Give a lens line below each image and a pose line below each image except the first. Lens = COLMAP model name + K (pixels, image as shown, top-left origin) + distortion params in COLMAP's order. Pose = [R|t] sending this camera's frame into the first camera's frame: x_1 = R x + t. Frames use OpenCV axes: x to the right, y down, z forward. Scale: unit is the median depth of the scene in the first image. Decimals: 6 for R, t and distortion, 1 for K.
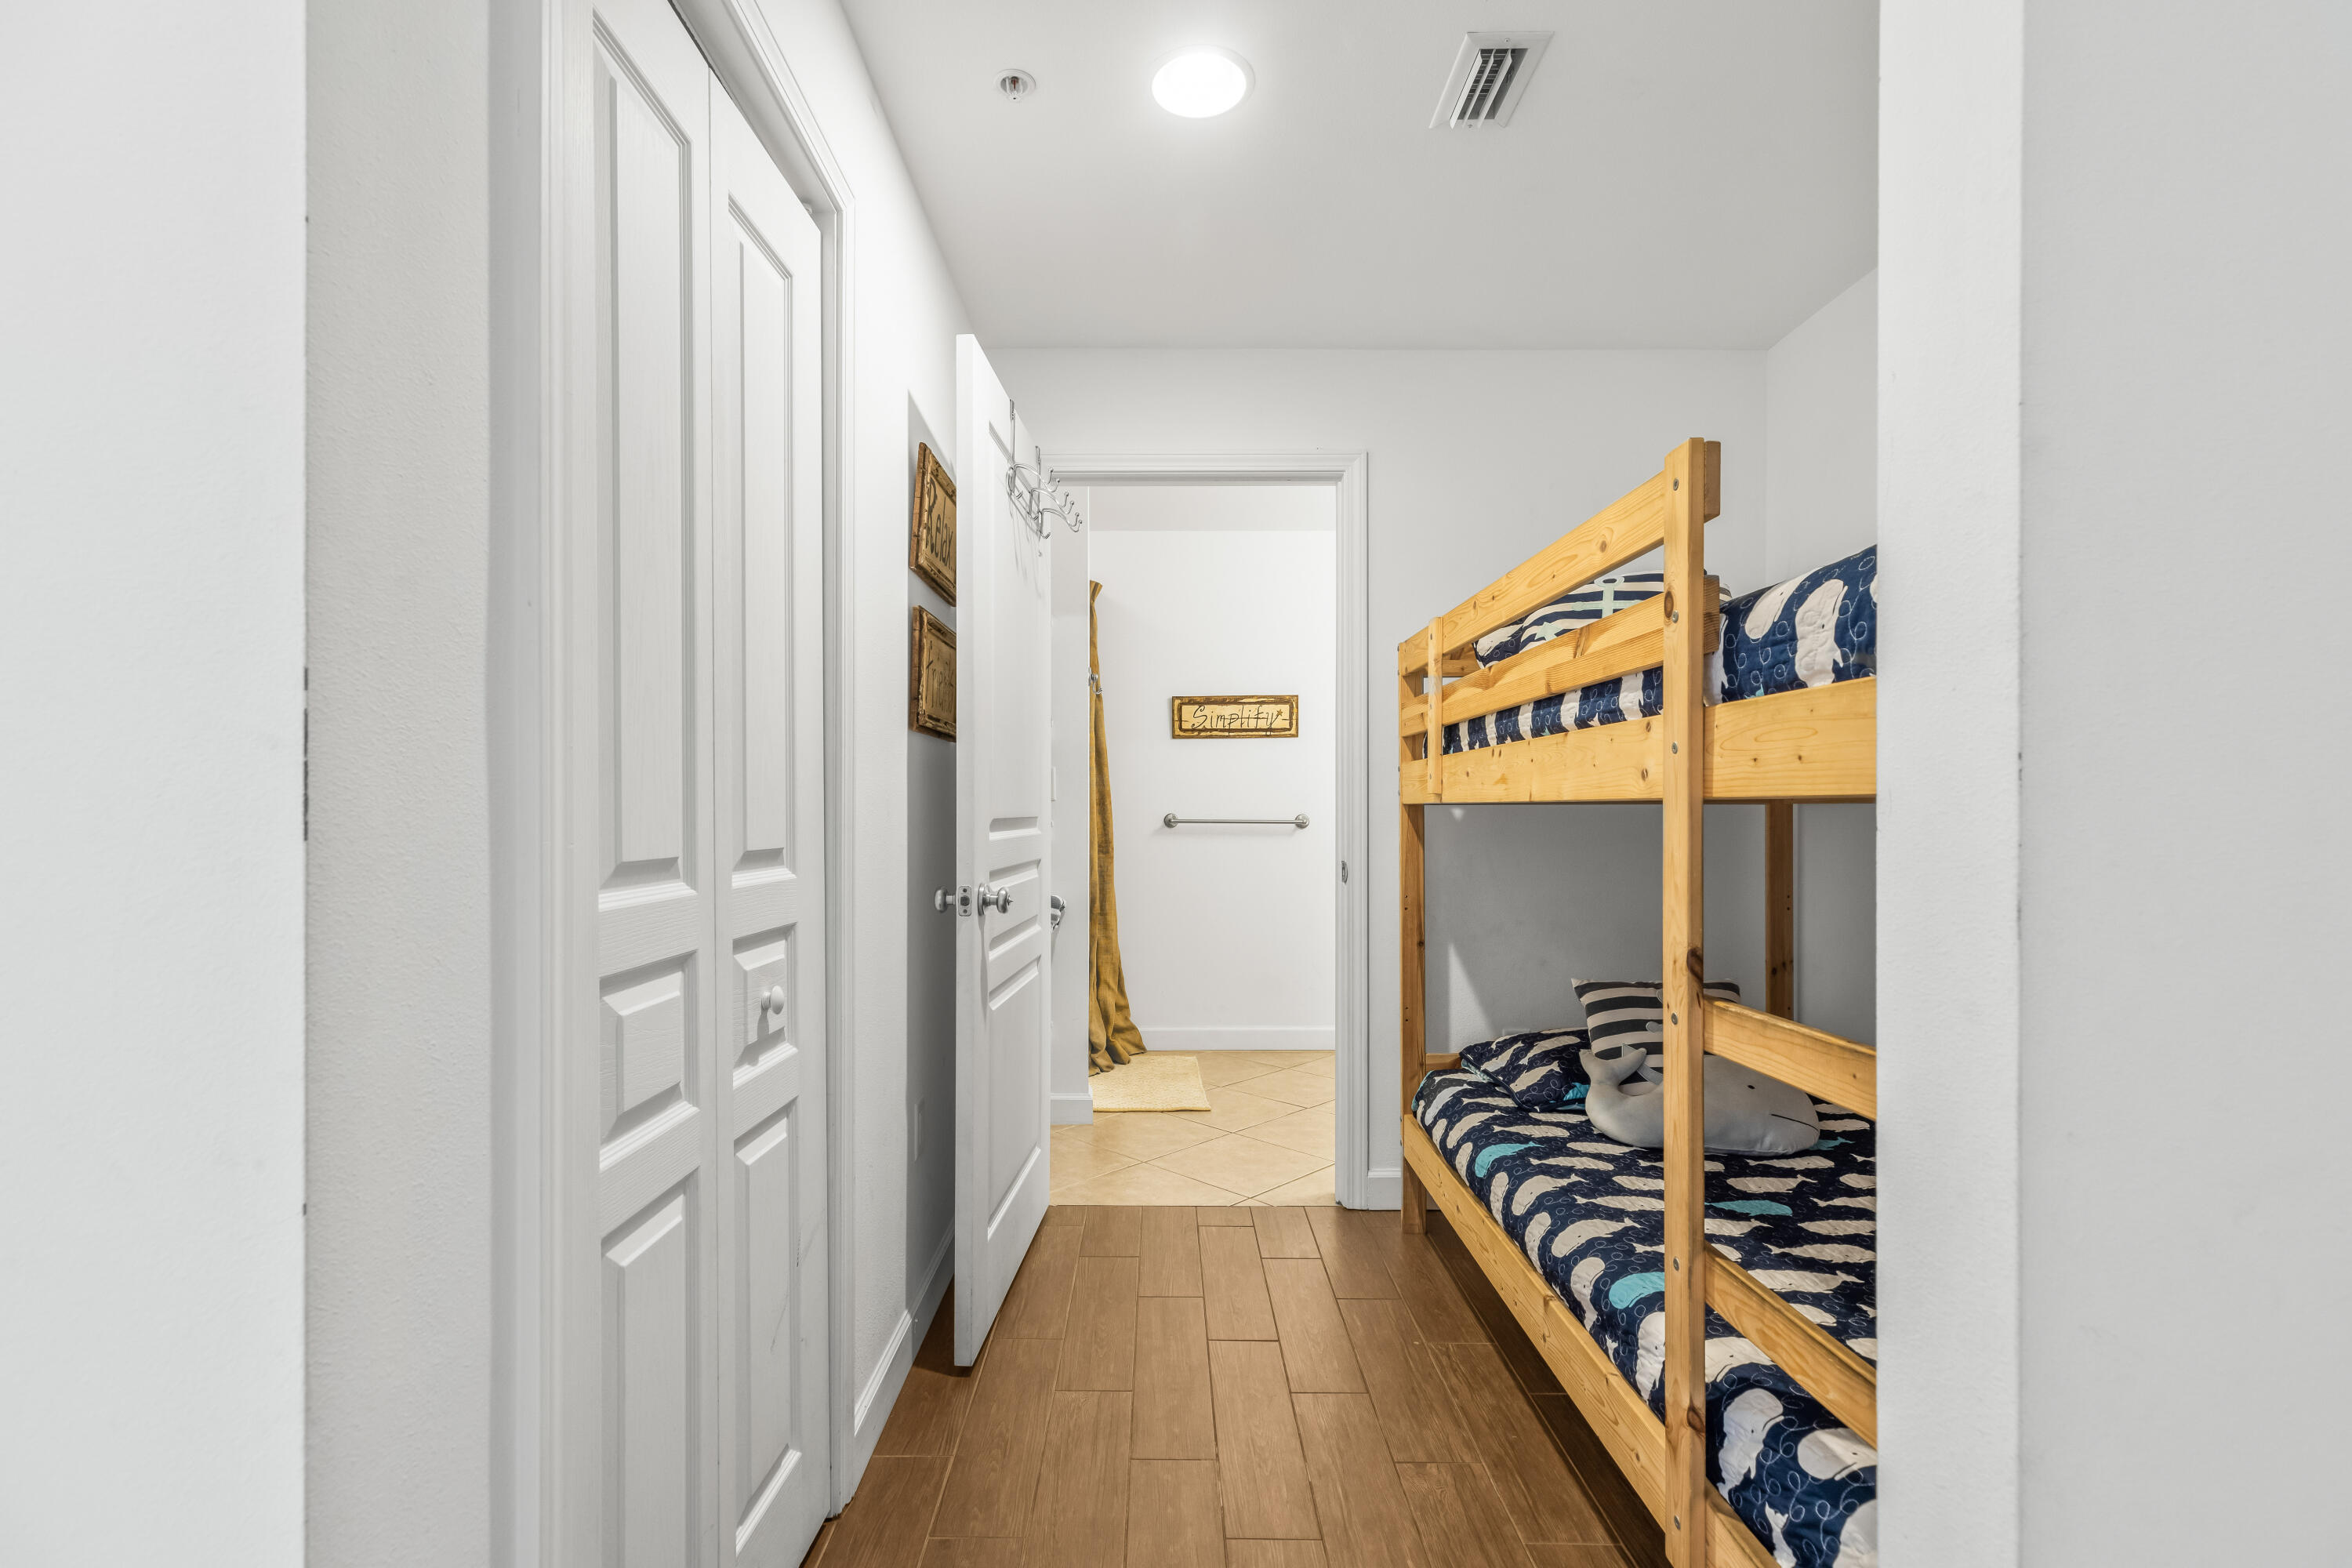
lens RADIAL K [[1049.6, 0, 1115.0], [0, 1049.6, 813.3], [0, 0, 1]] dist [0.002827, 0.000355]
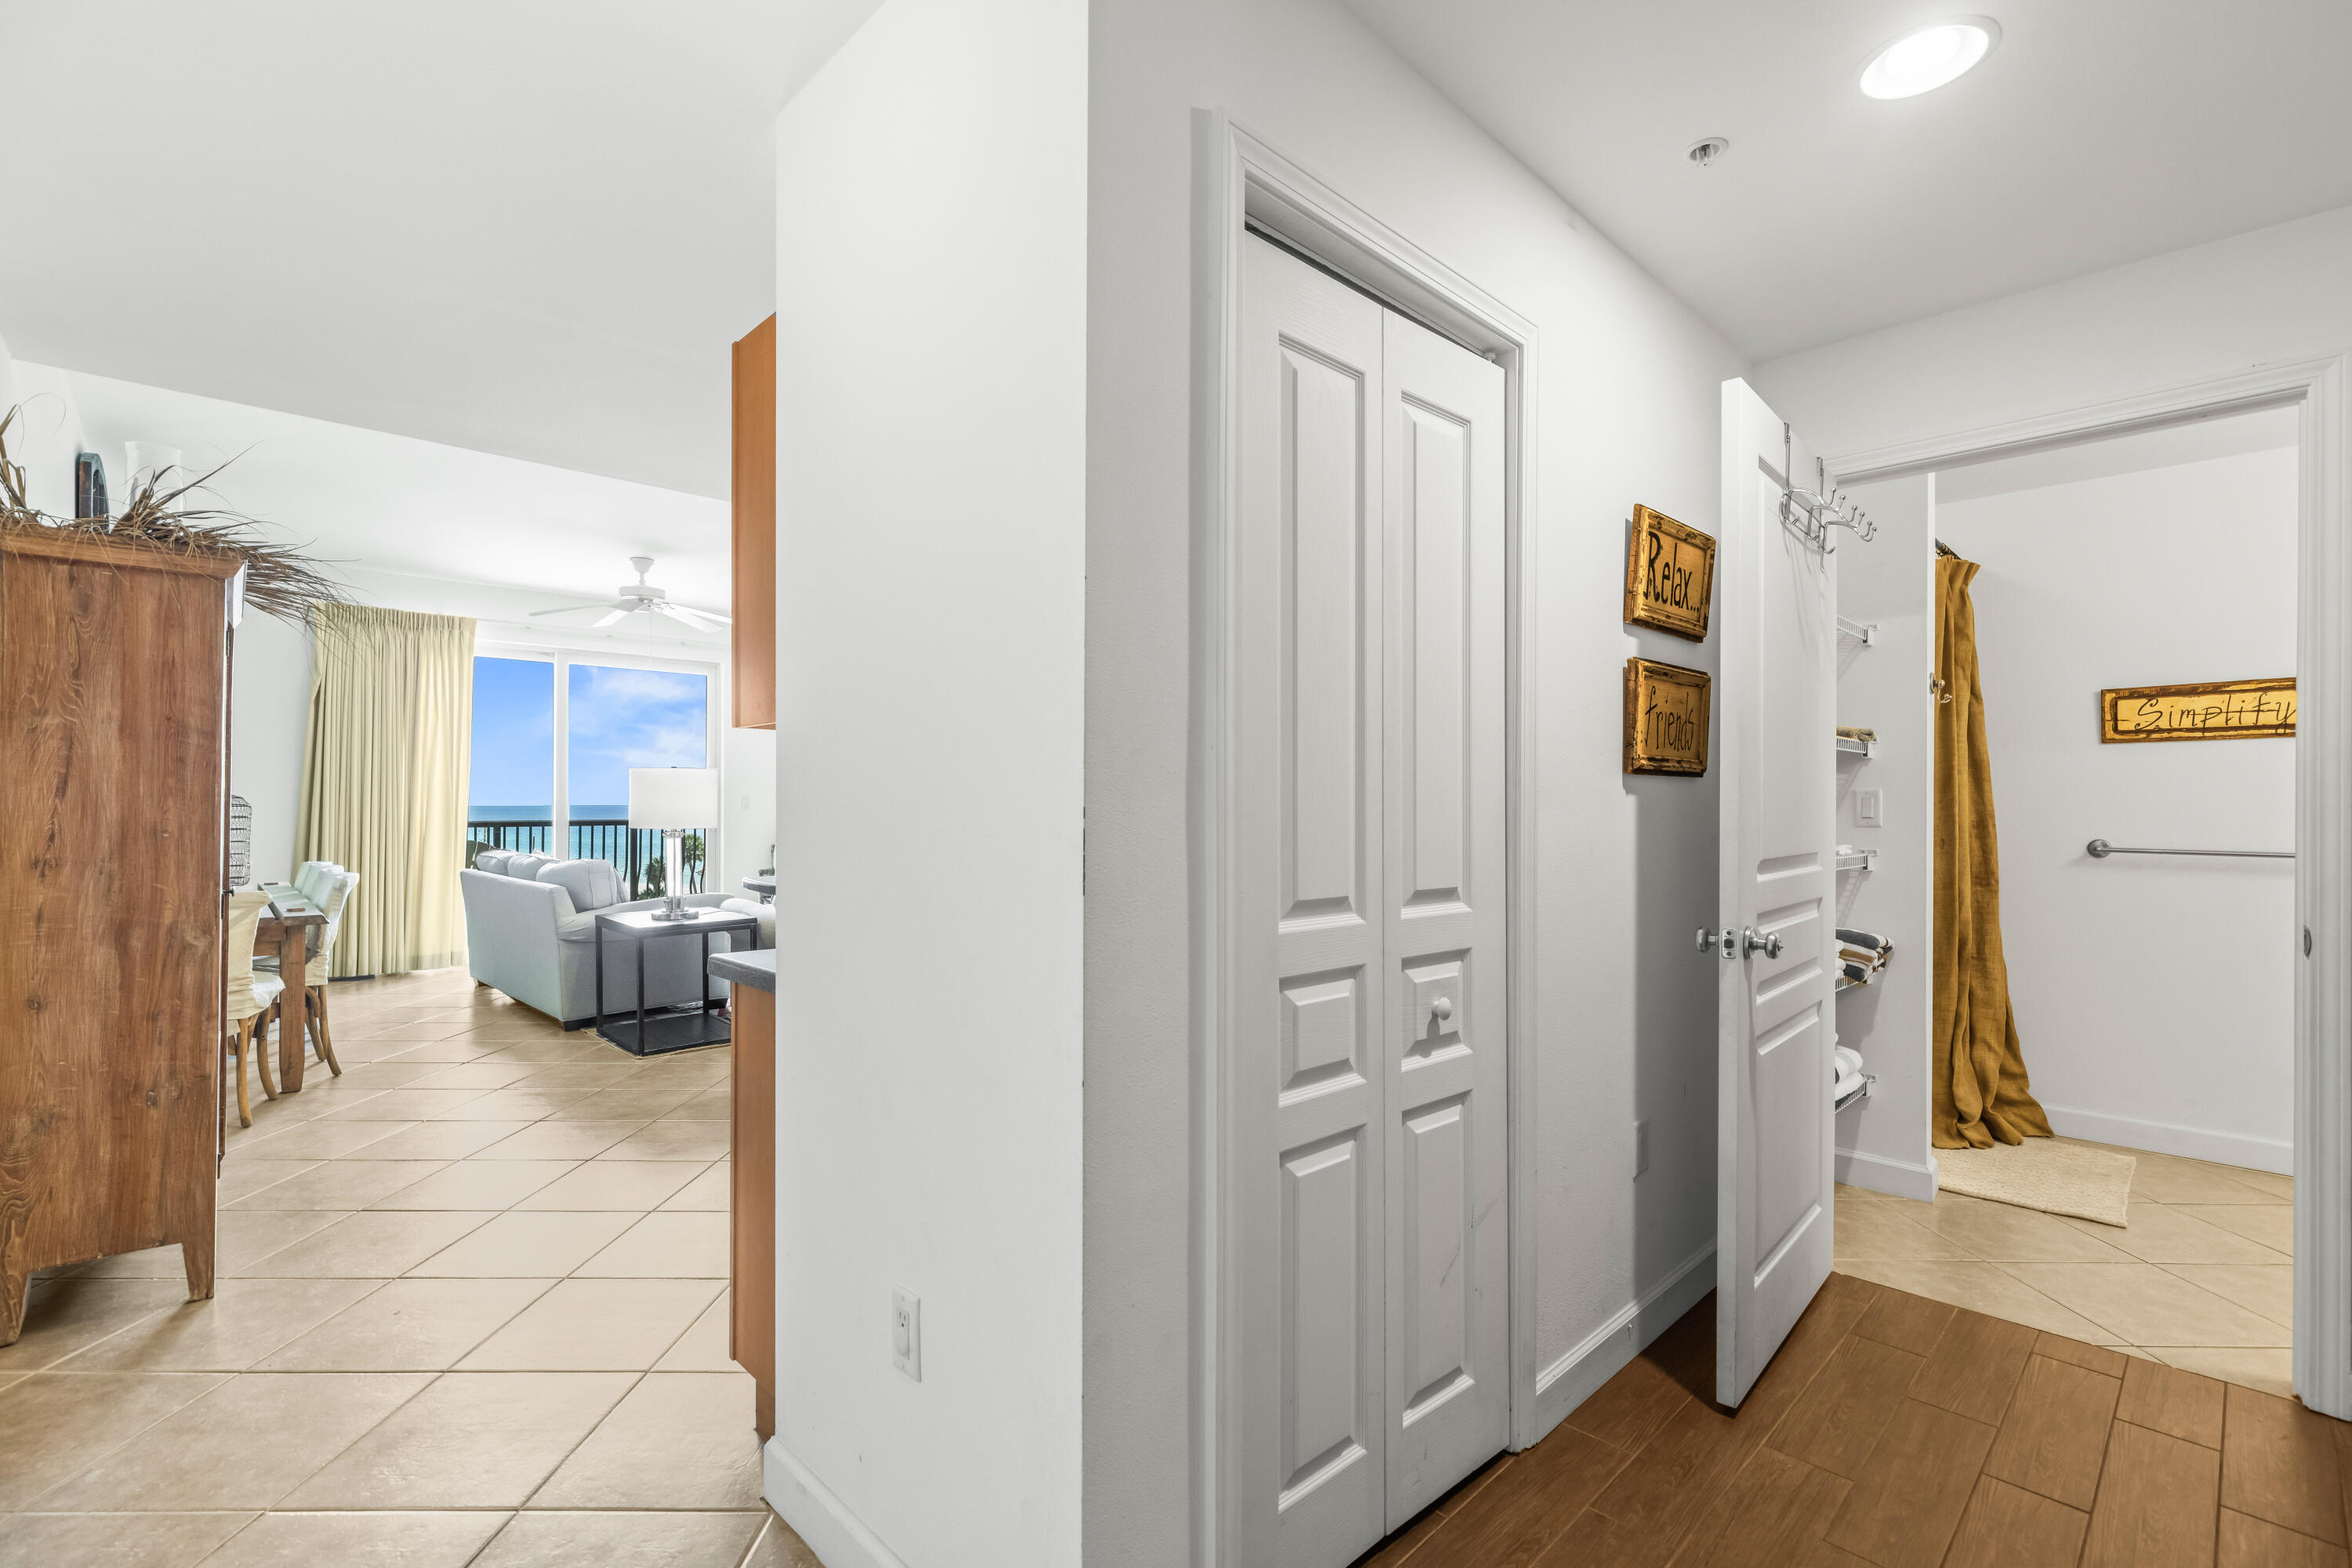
lens RADIAL K [[1049.6, 0, 1169.7], [0, 1049.6, 803.5], [0, 0, 1]] dist [0.002827, 0.000355]
pose [[0.702578, 0.002404, -0.711602, 0.200785], [-0.002907, 0.999996, 0.000508, -0.040153], [0.711600, 0.001712, 0.702582, -0.070822]]
